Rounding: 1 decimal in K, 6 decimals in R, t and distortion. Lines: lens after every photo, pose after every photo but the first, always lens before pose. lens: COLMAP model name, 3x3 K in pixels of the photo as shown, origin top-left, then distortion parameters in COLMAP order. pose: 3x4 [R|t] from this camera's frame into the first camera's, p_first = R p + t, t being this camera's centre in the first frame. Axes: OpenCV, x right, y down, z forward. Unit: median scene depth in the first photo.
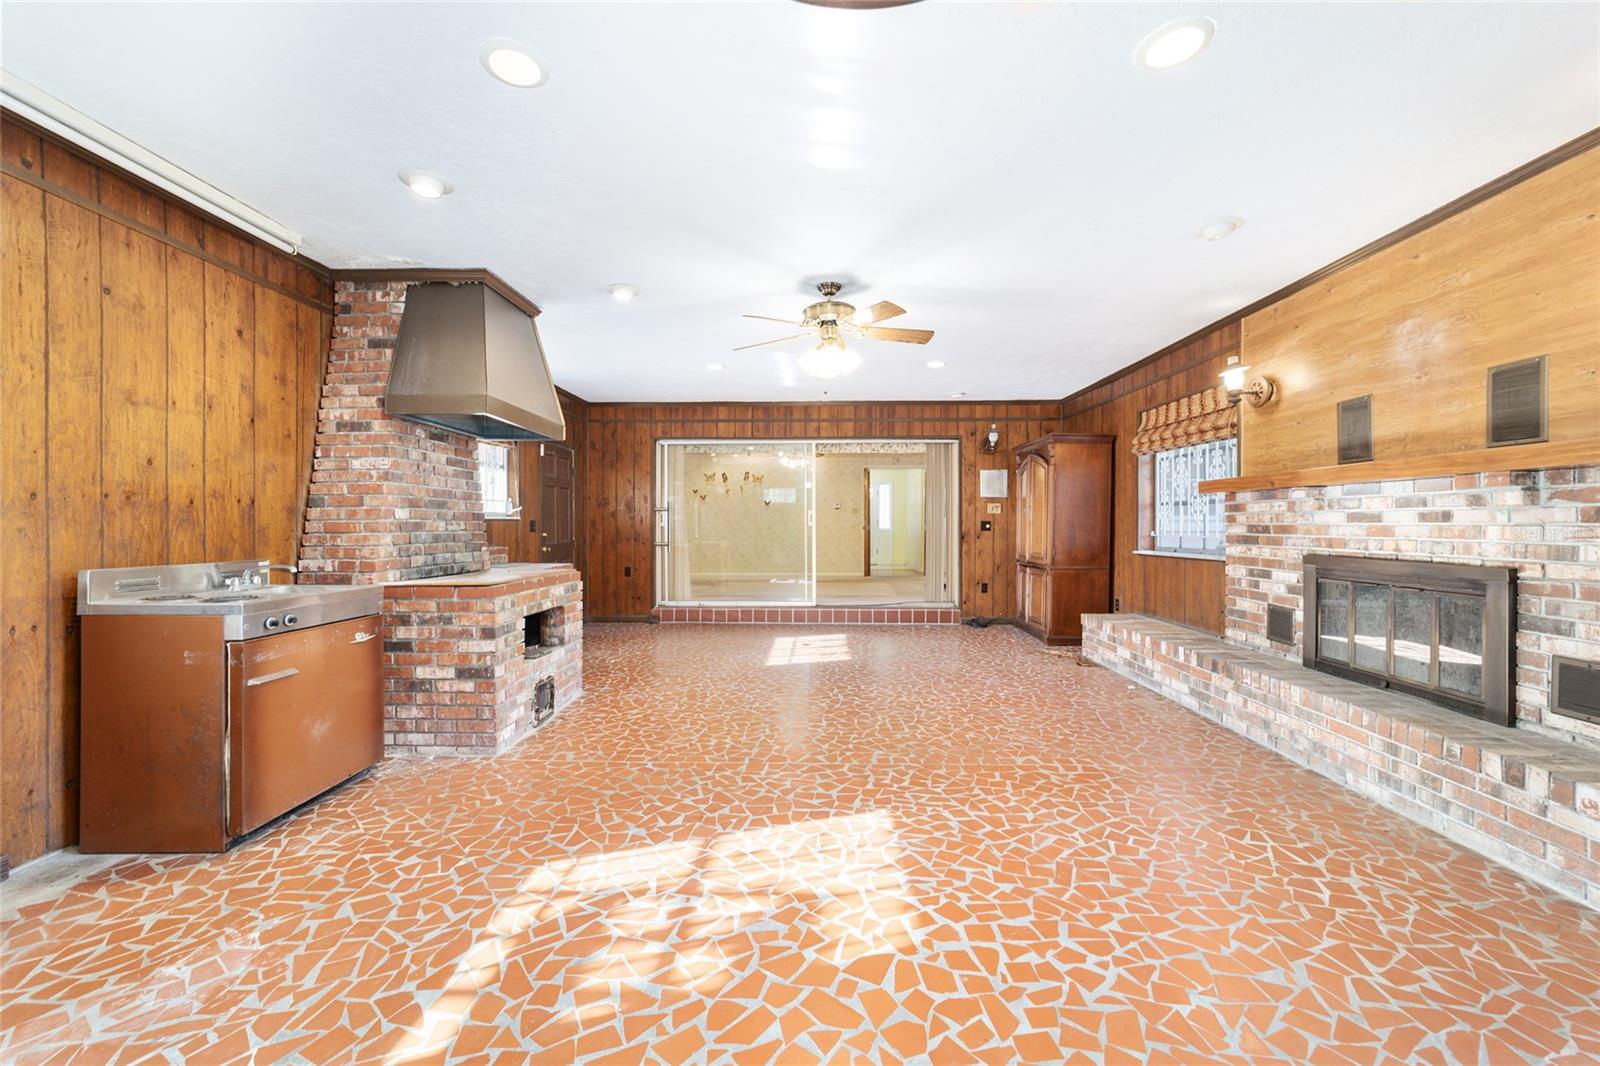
lens RADIAL K [[613.9, 0, 800.0], [0, 613.9, 533.0], [0, 0, 1]] dist [-0.020325, 0.008836]
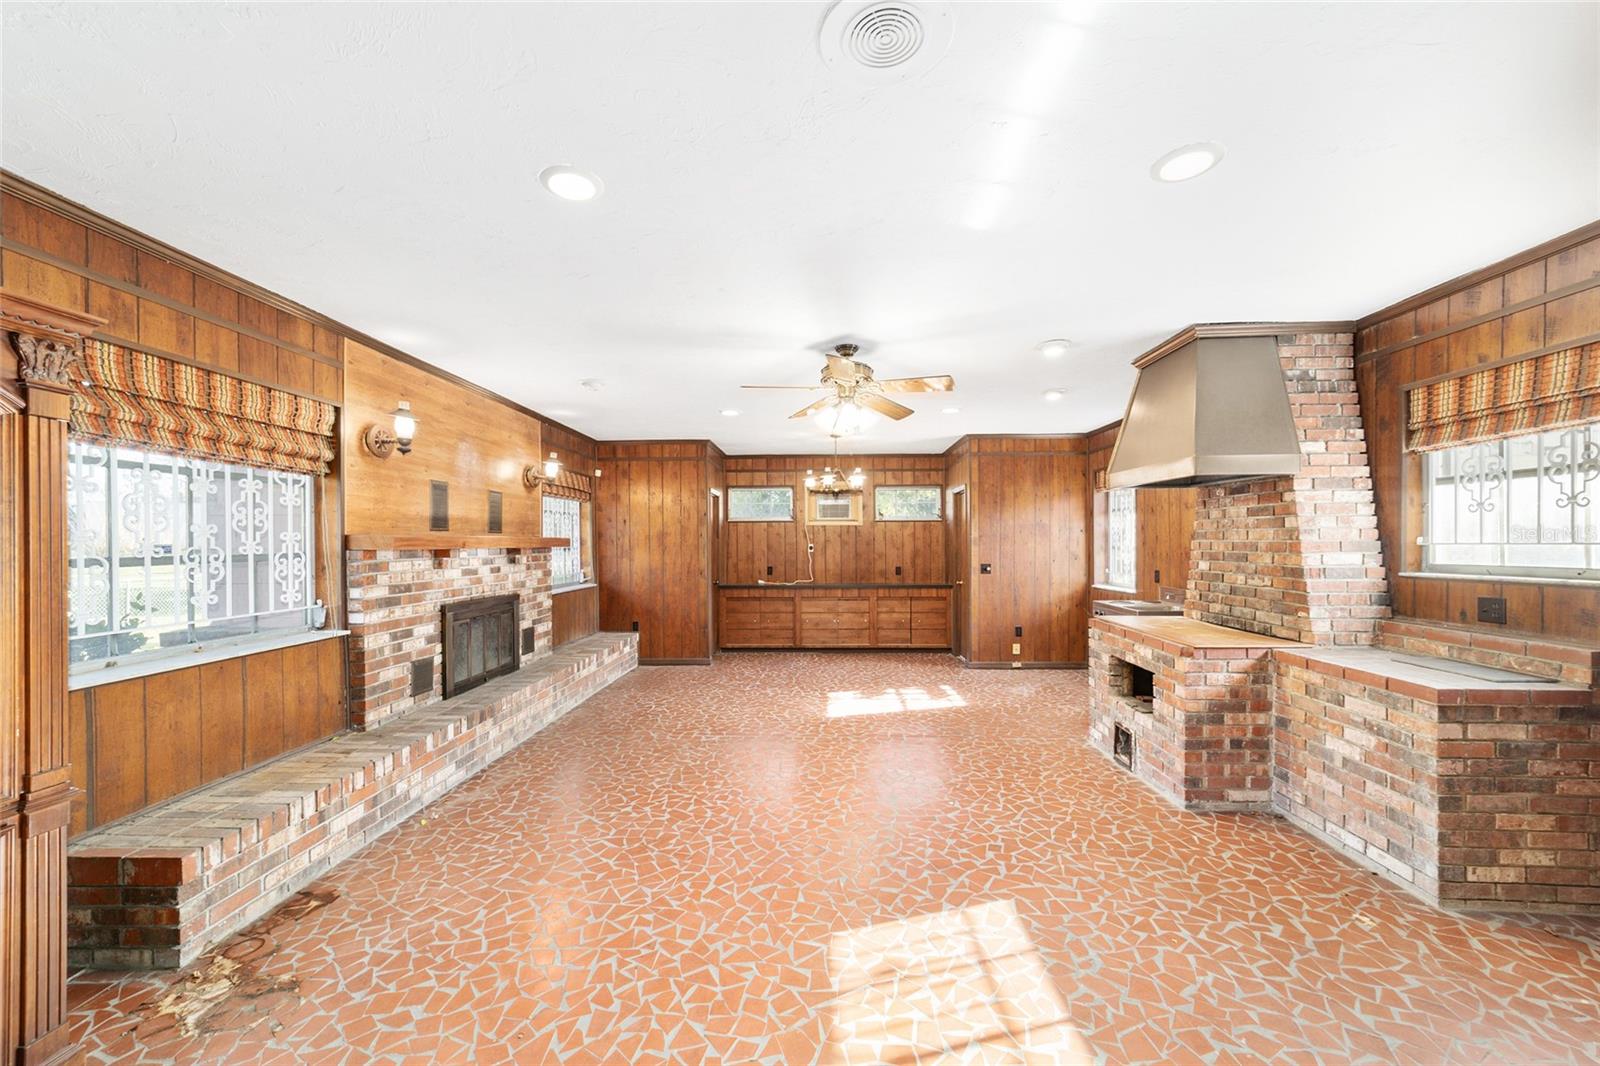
lens RADIAL K [[624.7, 0, 787.0], [0, 624.7, 548.0], [0, 0, 1]] dist [0.007829, 0.000260]
pose [[-0.999624, 0.007530, 0.026381, 0.125691], [0.008147, 0.999694, 0.023349, -0.094718], [-0.026198, 0.023555, -0.999379, 2.097880]]
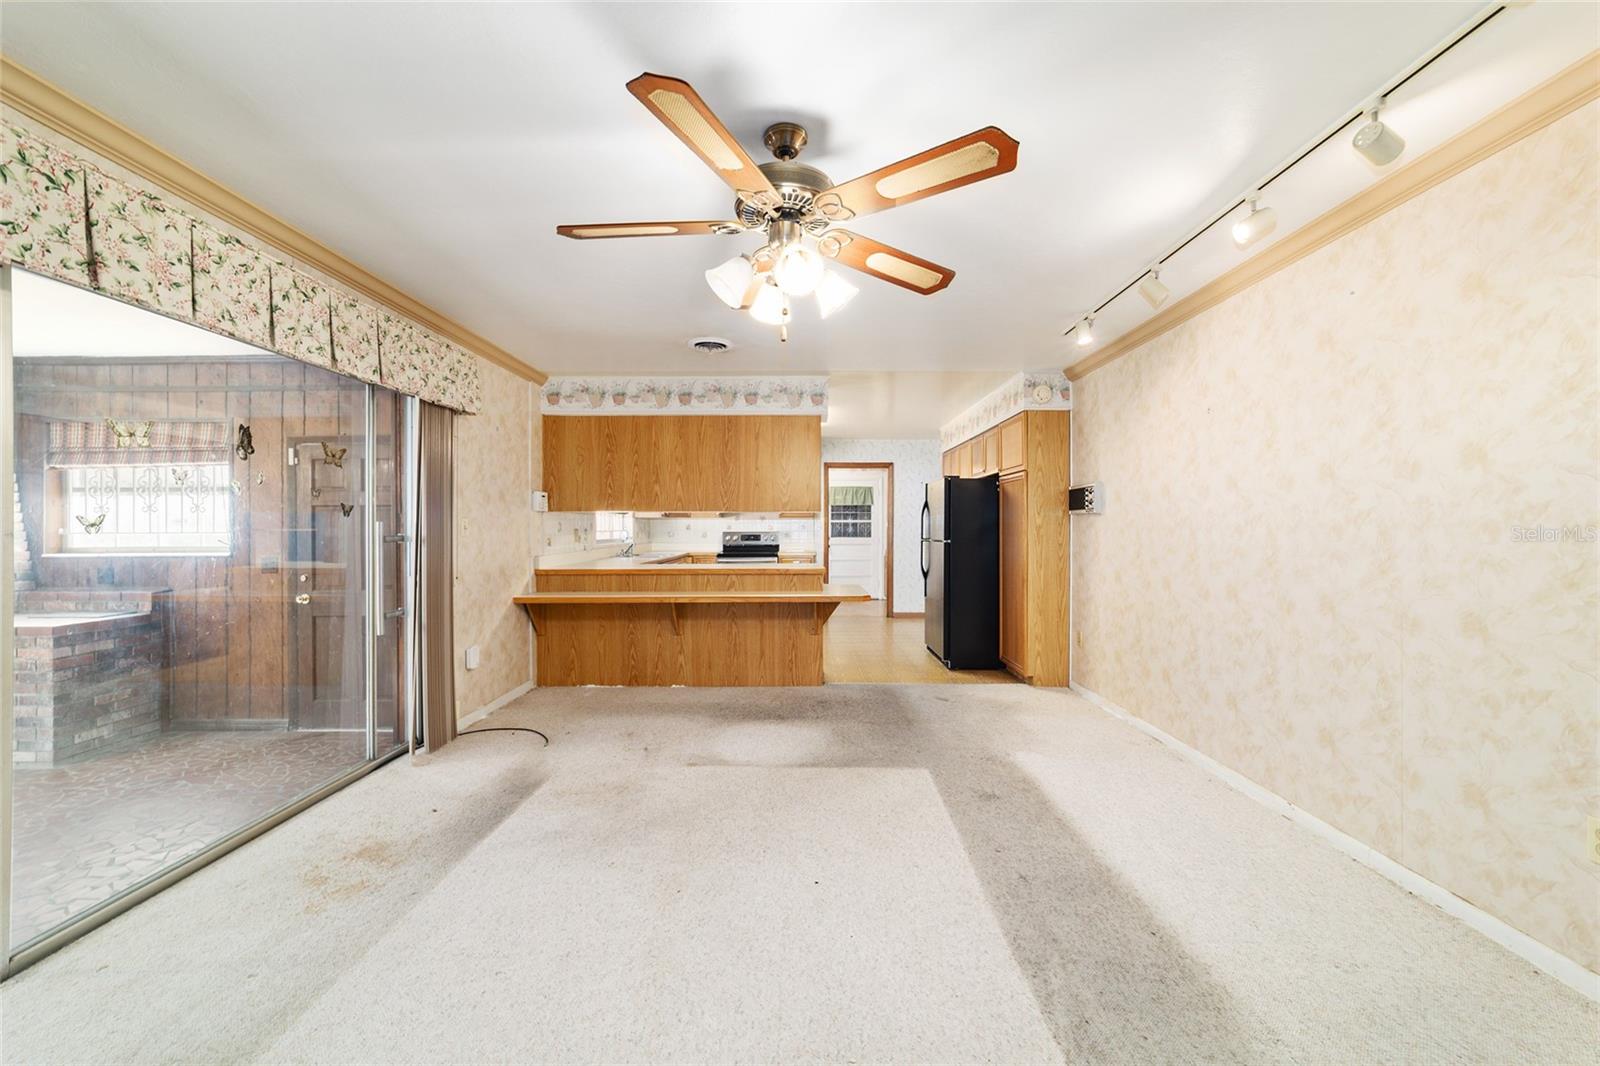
lens RADIAL K [[613.9, 0, 800.0], [0, 613.9, 533.0], [0, 0, 1]] dist [-0.020325, 0.008836]
pose [[0.011666, 0.003804, -0.999925, 0.469444], [-0.014547, 0.999888, 0.003634, -0.100415], [0.999826, 0.014504, 0.011720, 2.631059]]
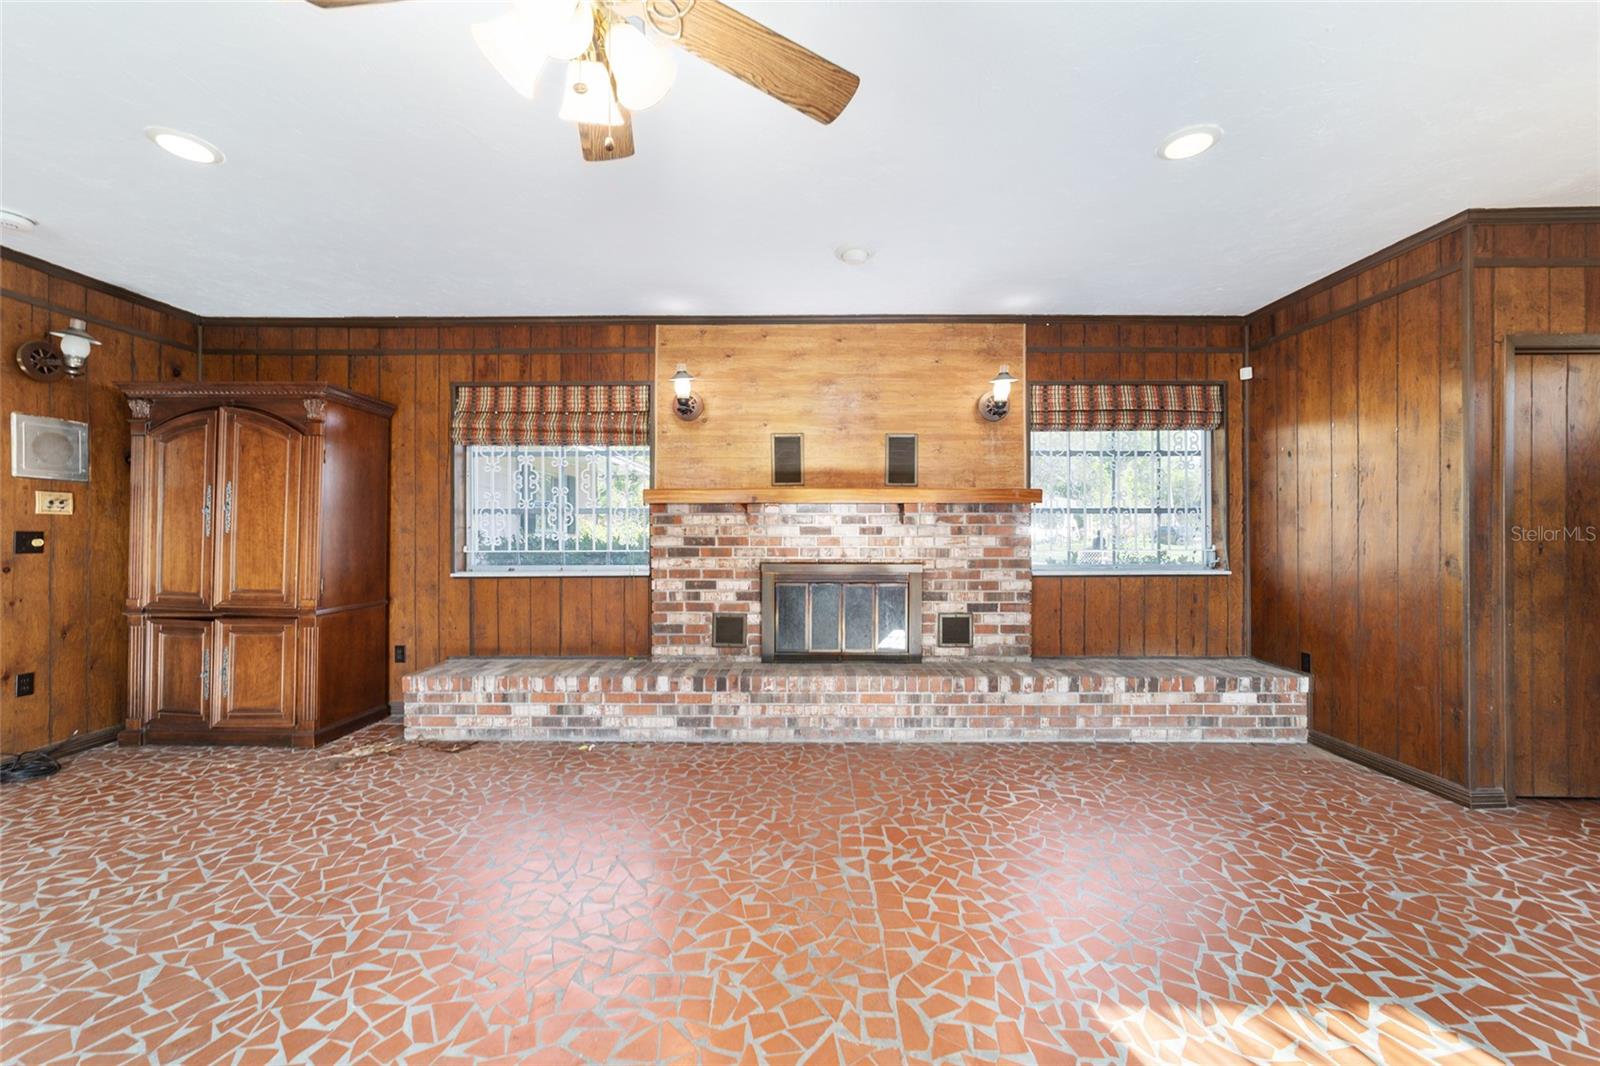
lens RADIAL K [[613.9, 0, 800.0], [0, 613.9, 533.0], [0, 0, 1]] dist [-0.020325, 0.008836]
pose [[-0.025706, 0.002336, 0.999667, -0.292872], [0.015998, 0.999870, -0.001925, -0.016421], [-0.999542, 0.015943, -0.025740, 0.913832]]
